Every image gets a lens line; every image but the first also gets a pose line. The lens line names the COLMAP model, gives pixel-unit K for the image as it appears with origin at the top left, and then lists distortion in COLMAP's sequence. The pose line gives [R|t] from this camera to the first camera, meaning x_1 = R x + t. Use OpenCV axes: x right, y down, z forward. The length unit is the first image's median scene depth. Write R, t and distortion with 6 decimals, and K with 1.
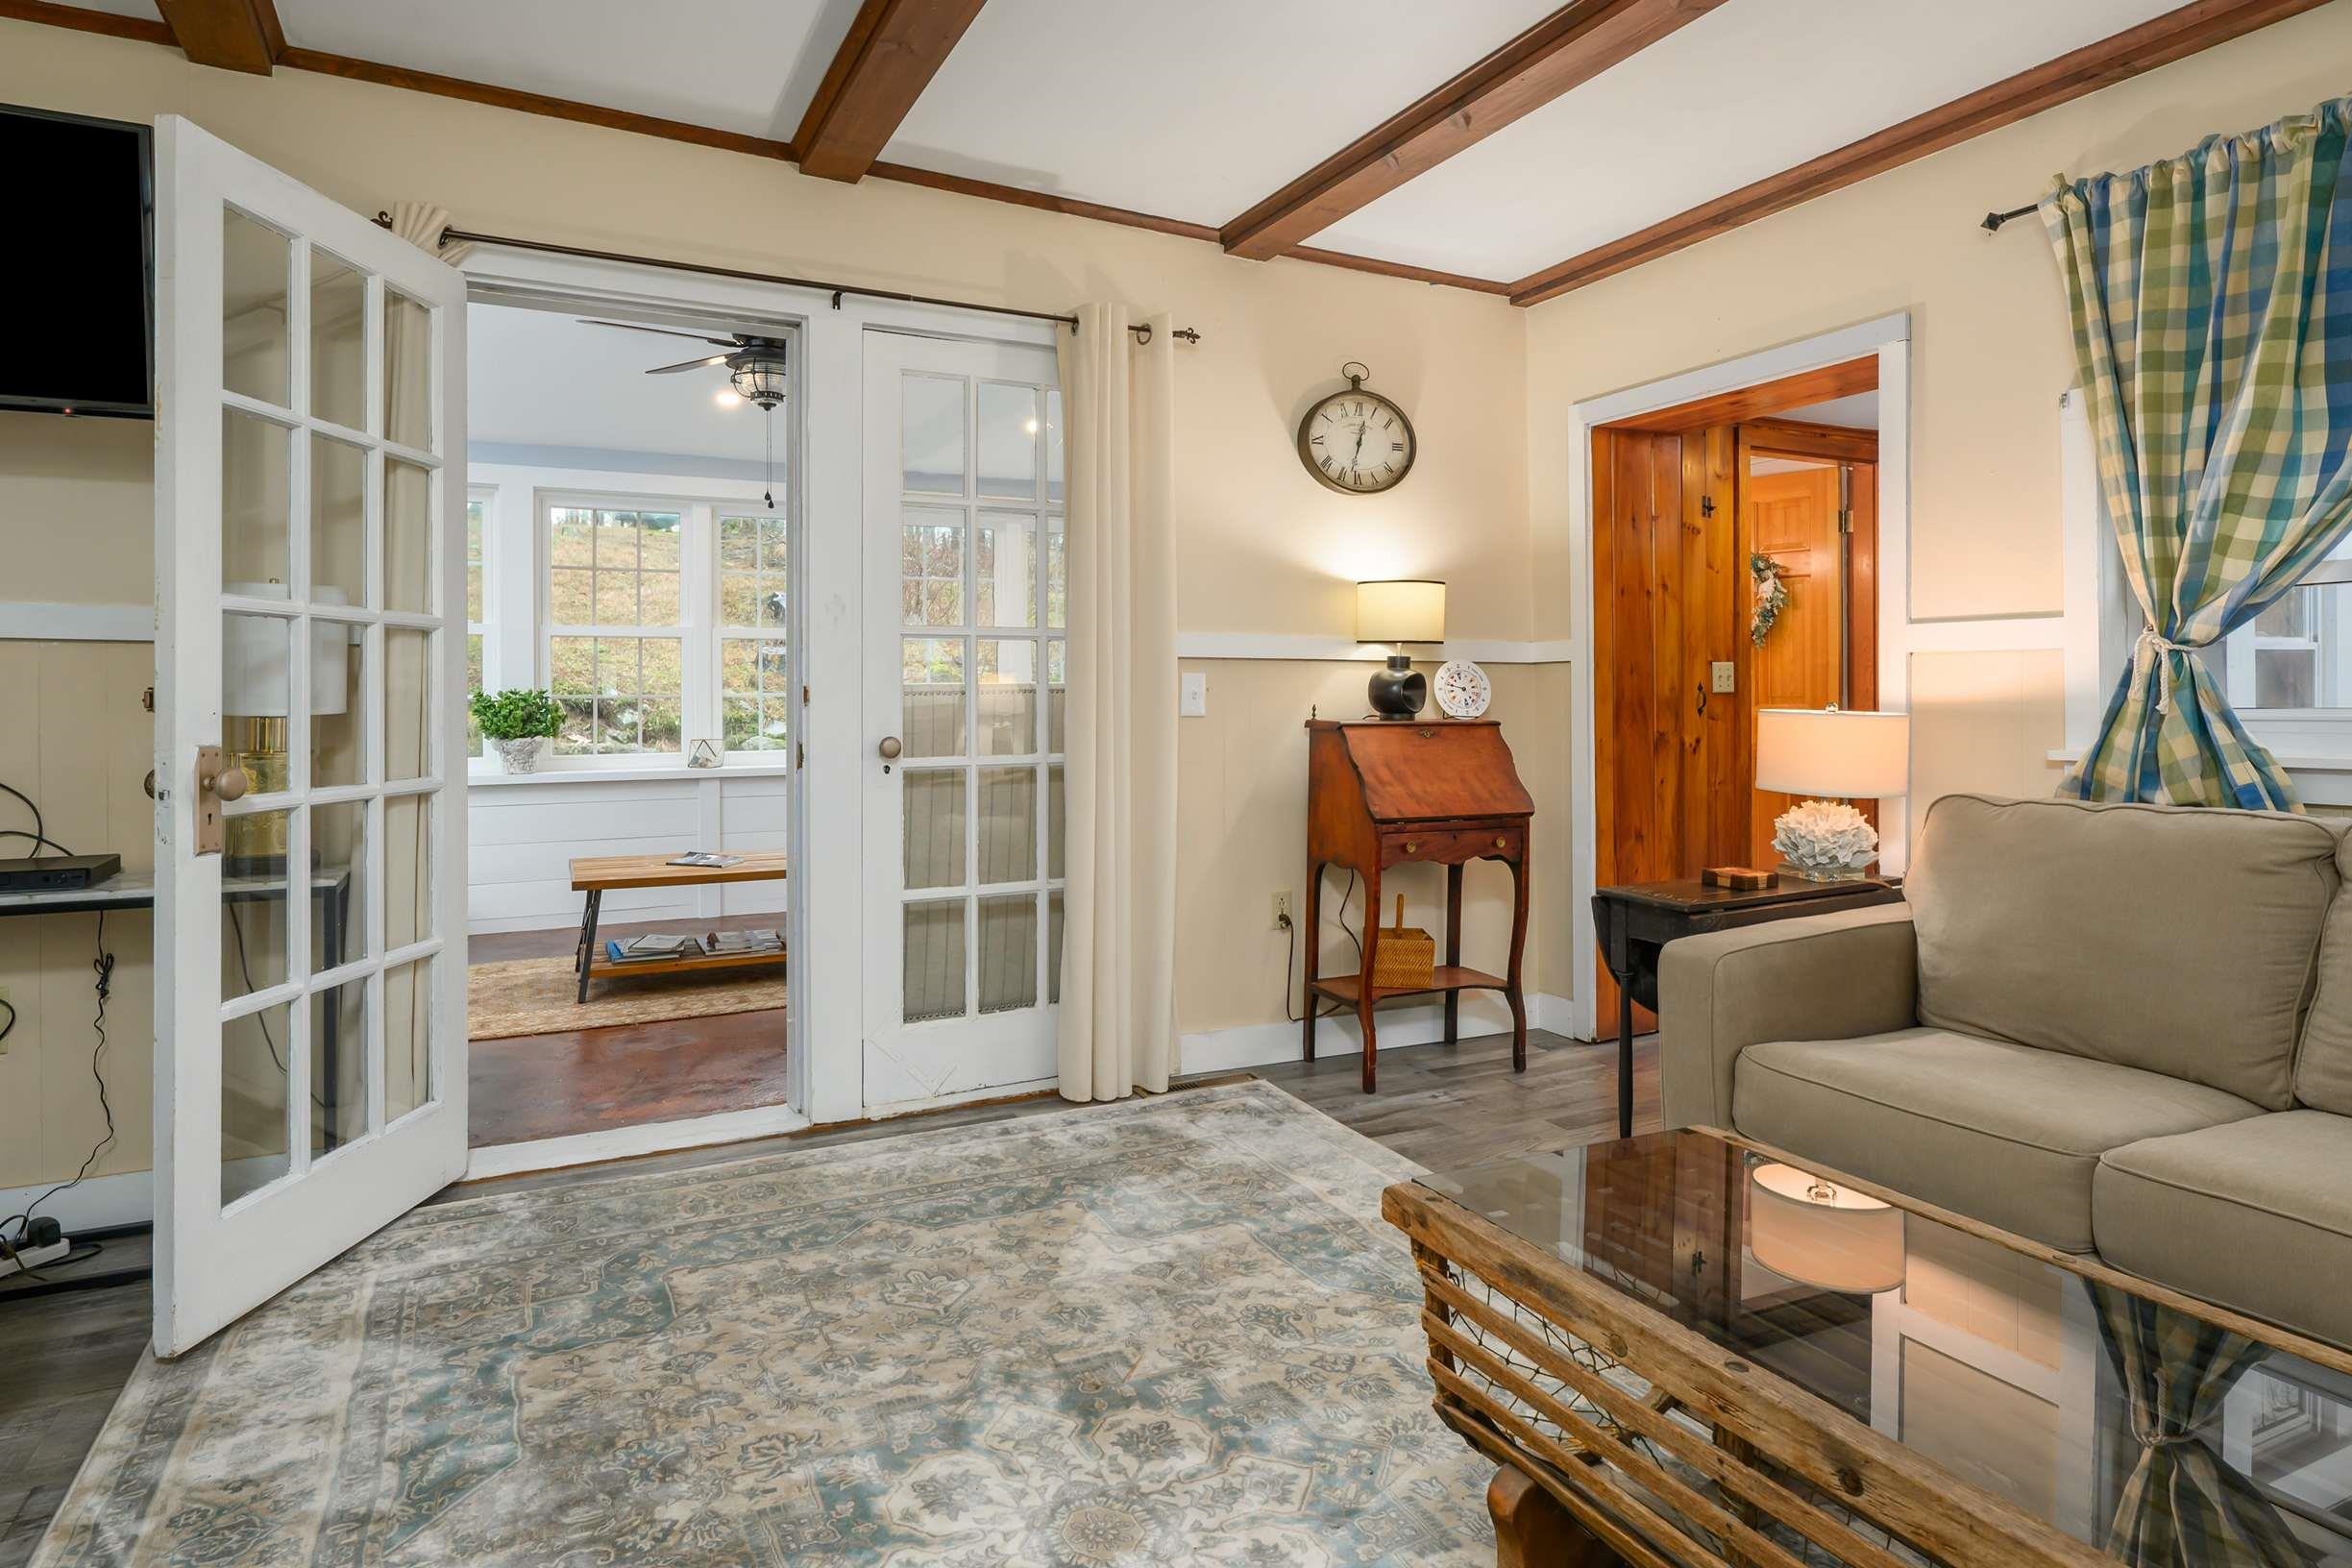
lens RADIAL K [[1335.8, 0, 1166.7], [0, 1335.8, 663.7], [0, 0, 1]] dist [-0.004048, -0.000083]
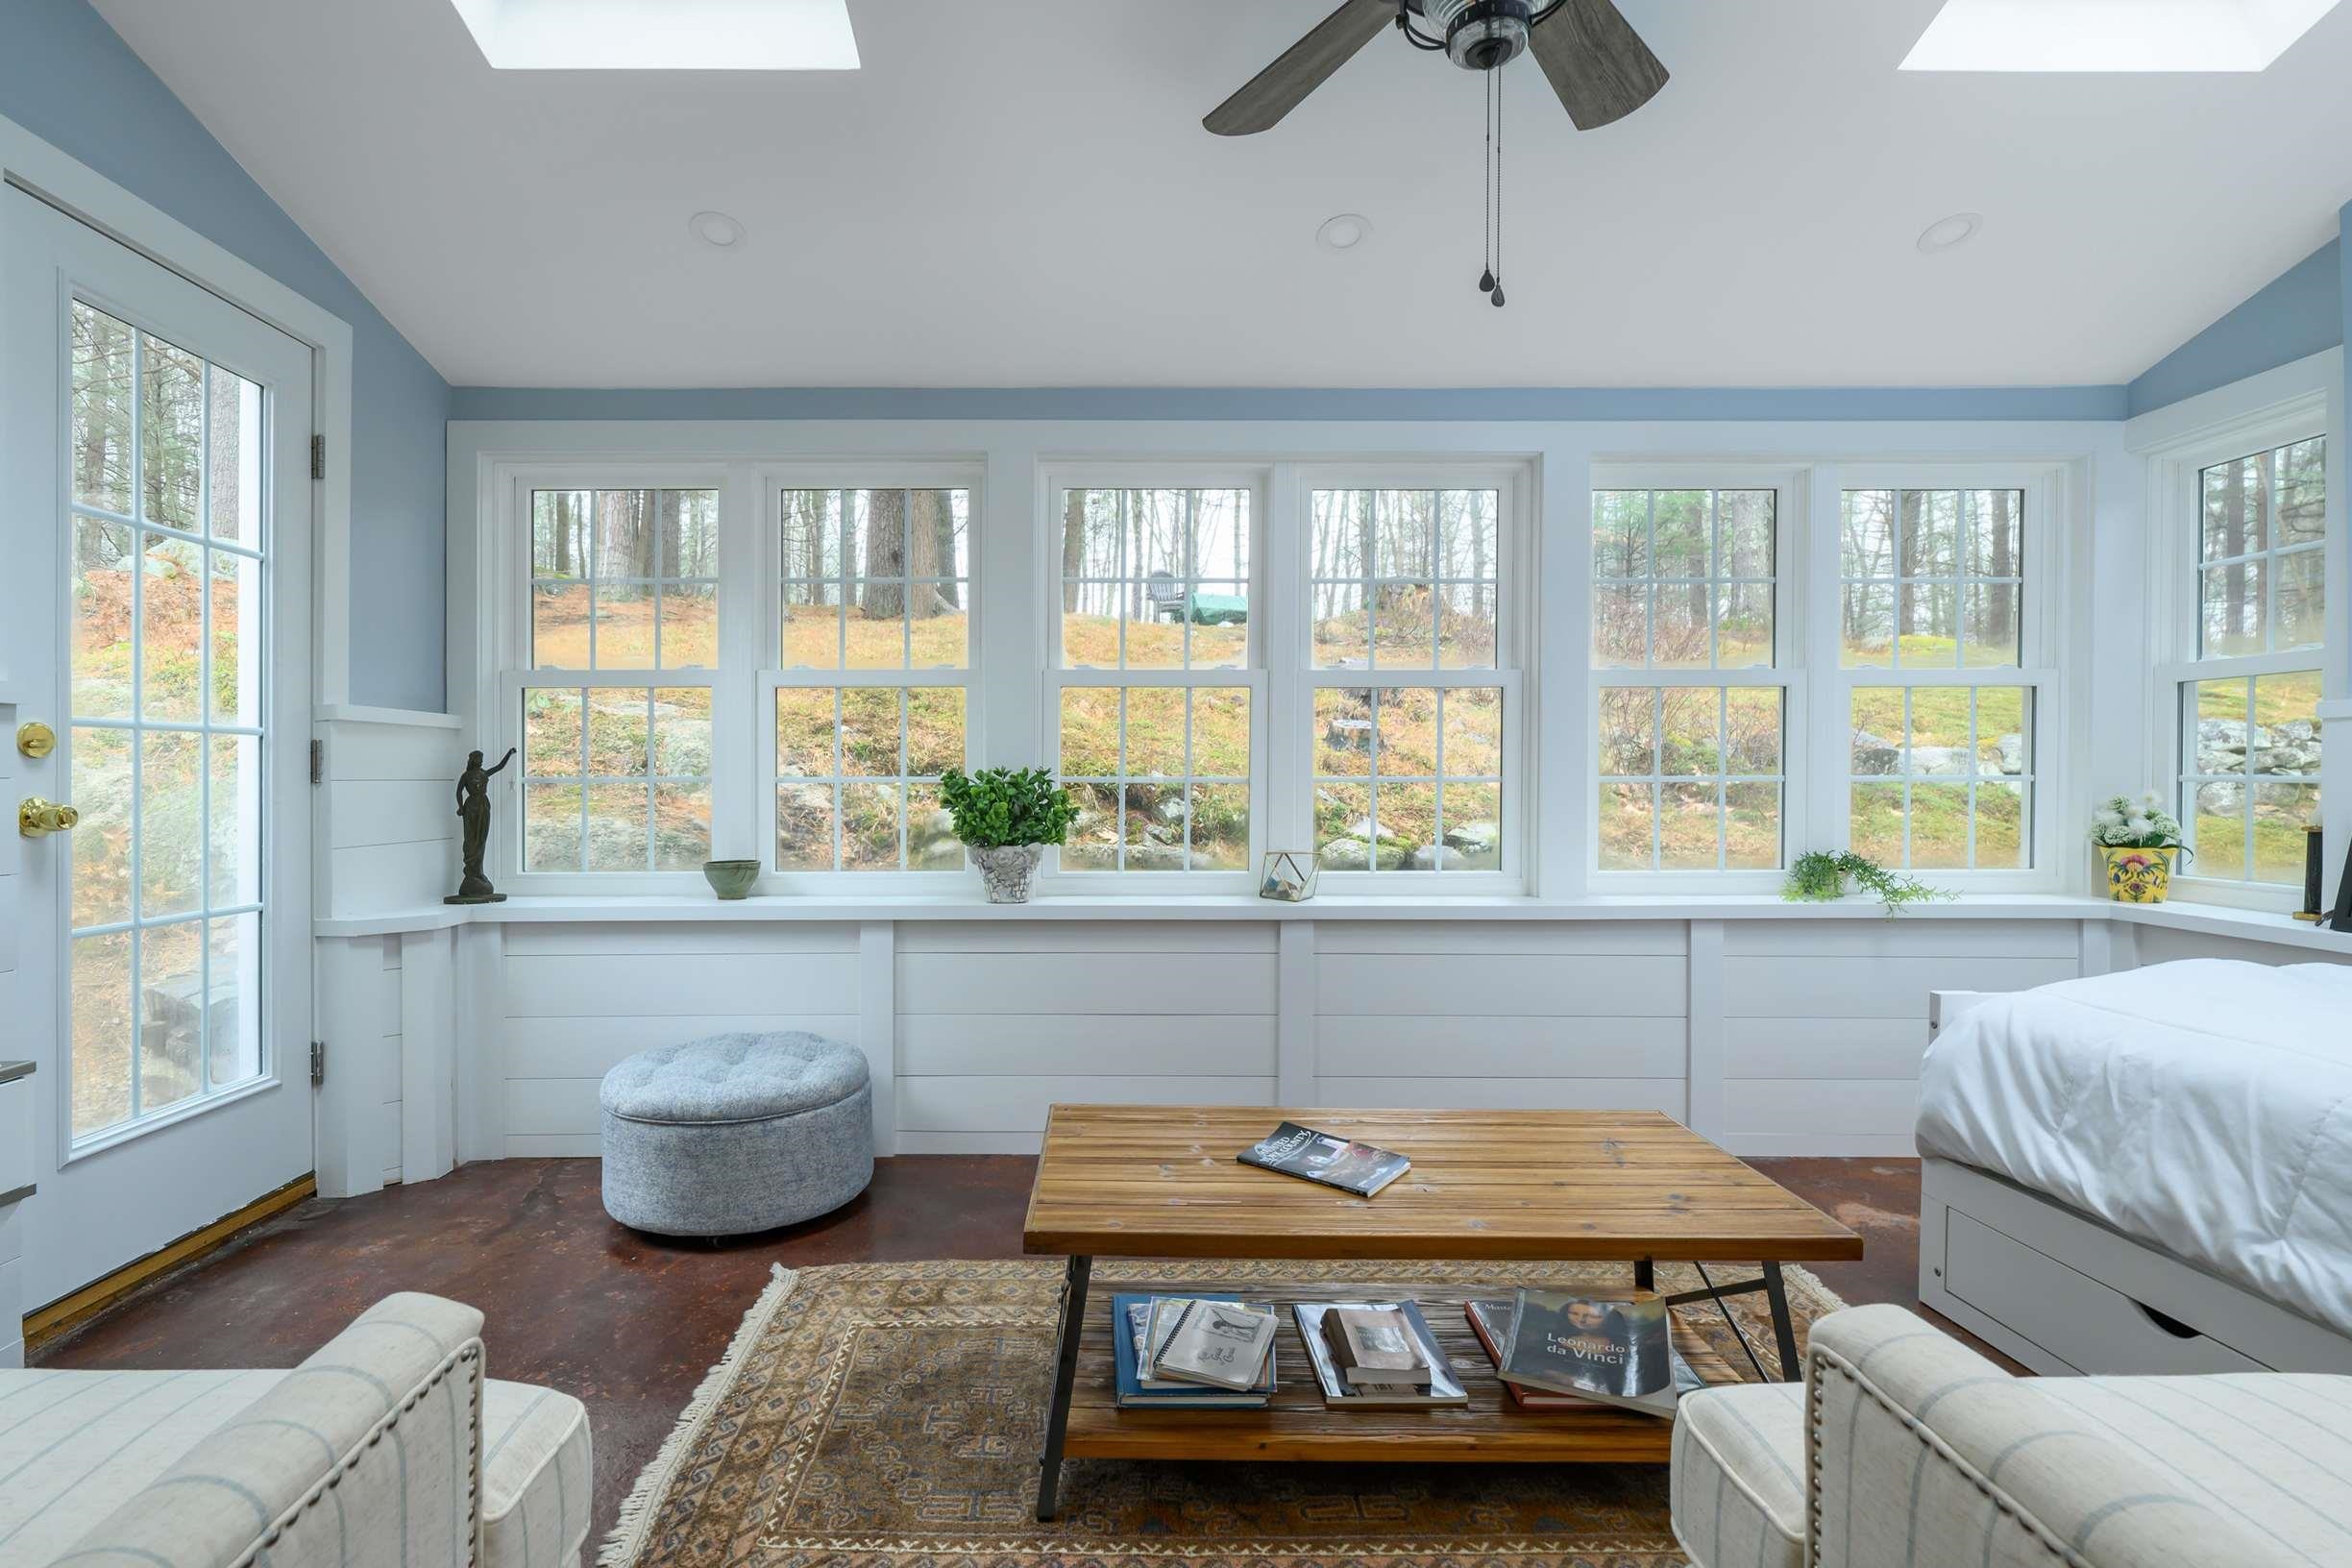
lens RADIAL K [[1051.1, 0, 1175.8], [0, 1051.1, 776.1], [0, 0, 1]] dist [-0.000472, 0.000323]
pose [[0.925018, 0.012438, -0.379721, -0.185880], [-0.005754, 0.999808, 0.018732, 0.011426], [0.379881, -0.015142, 0.924912, 0.474435]]
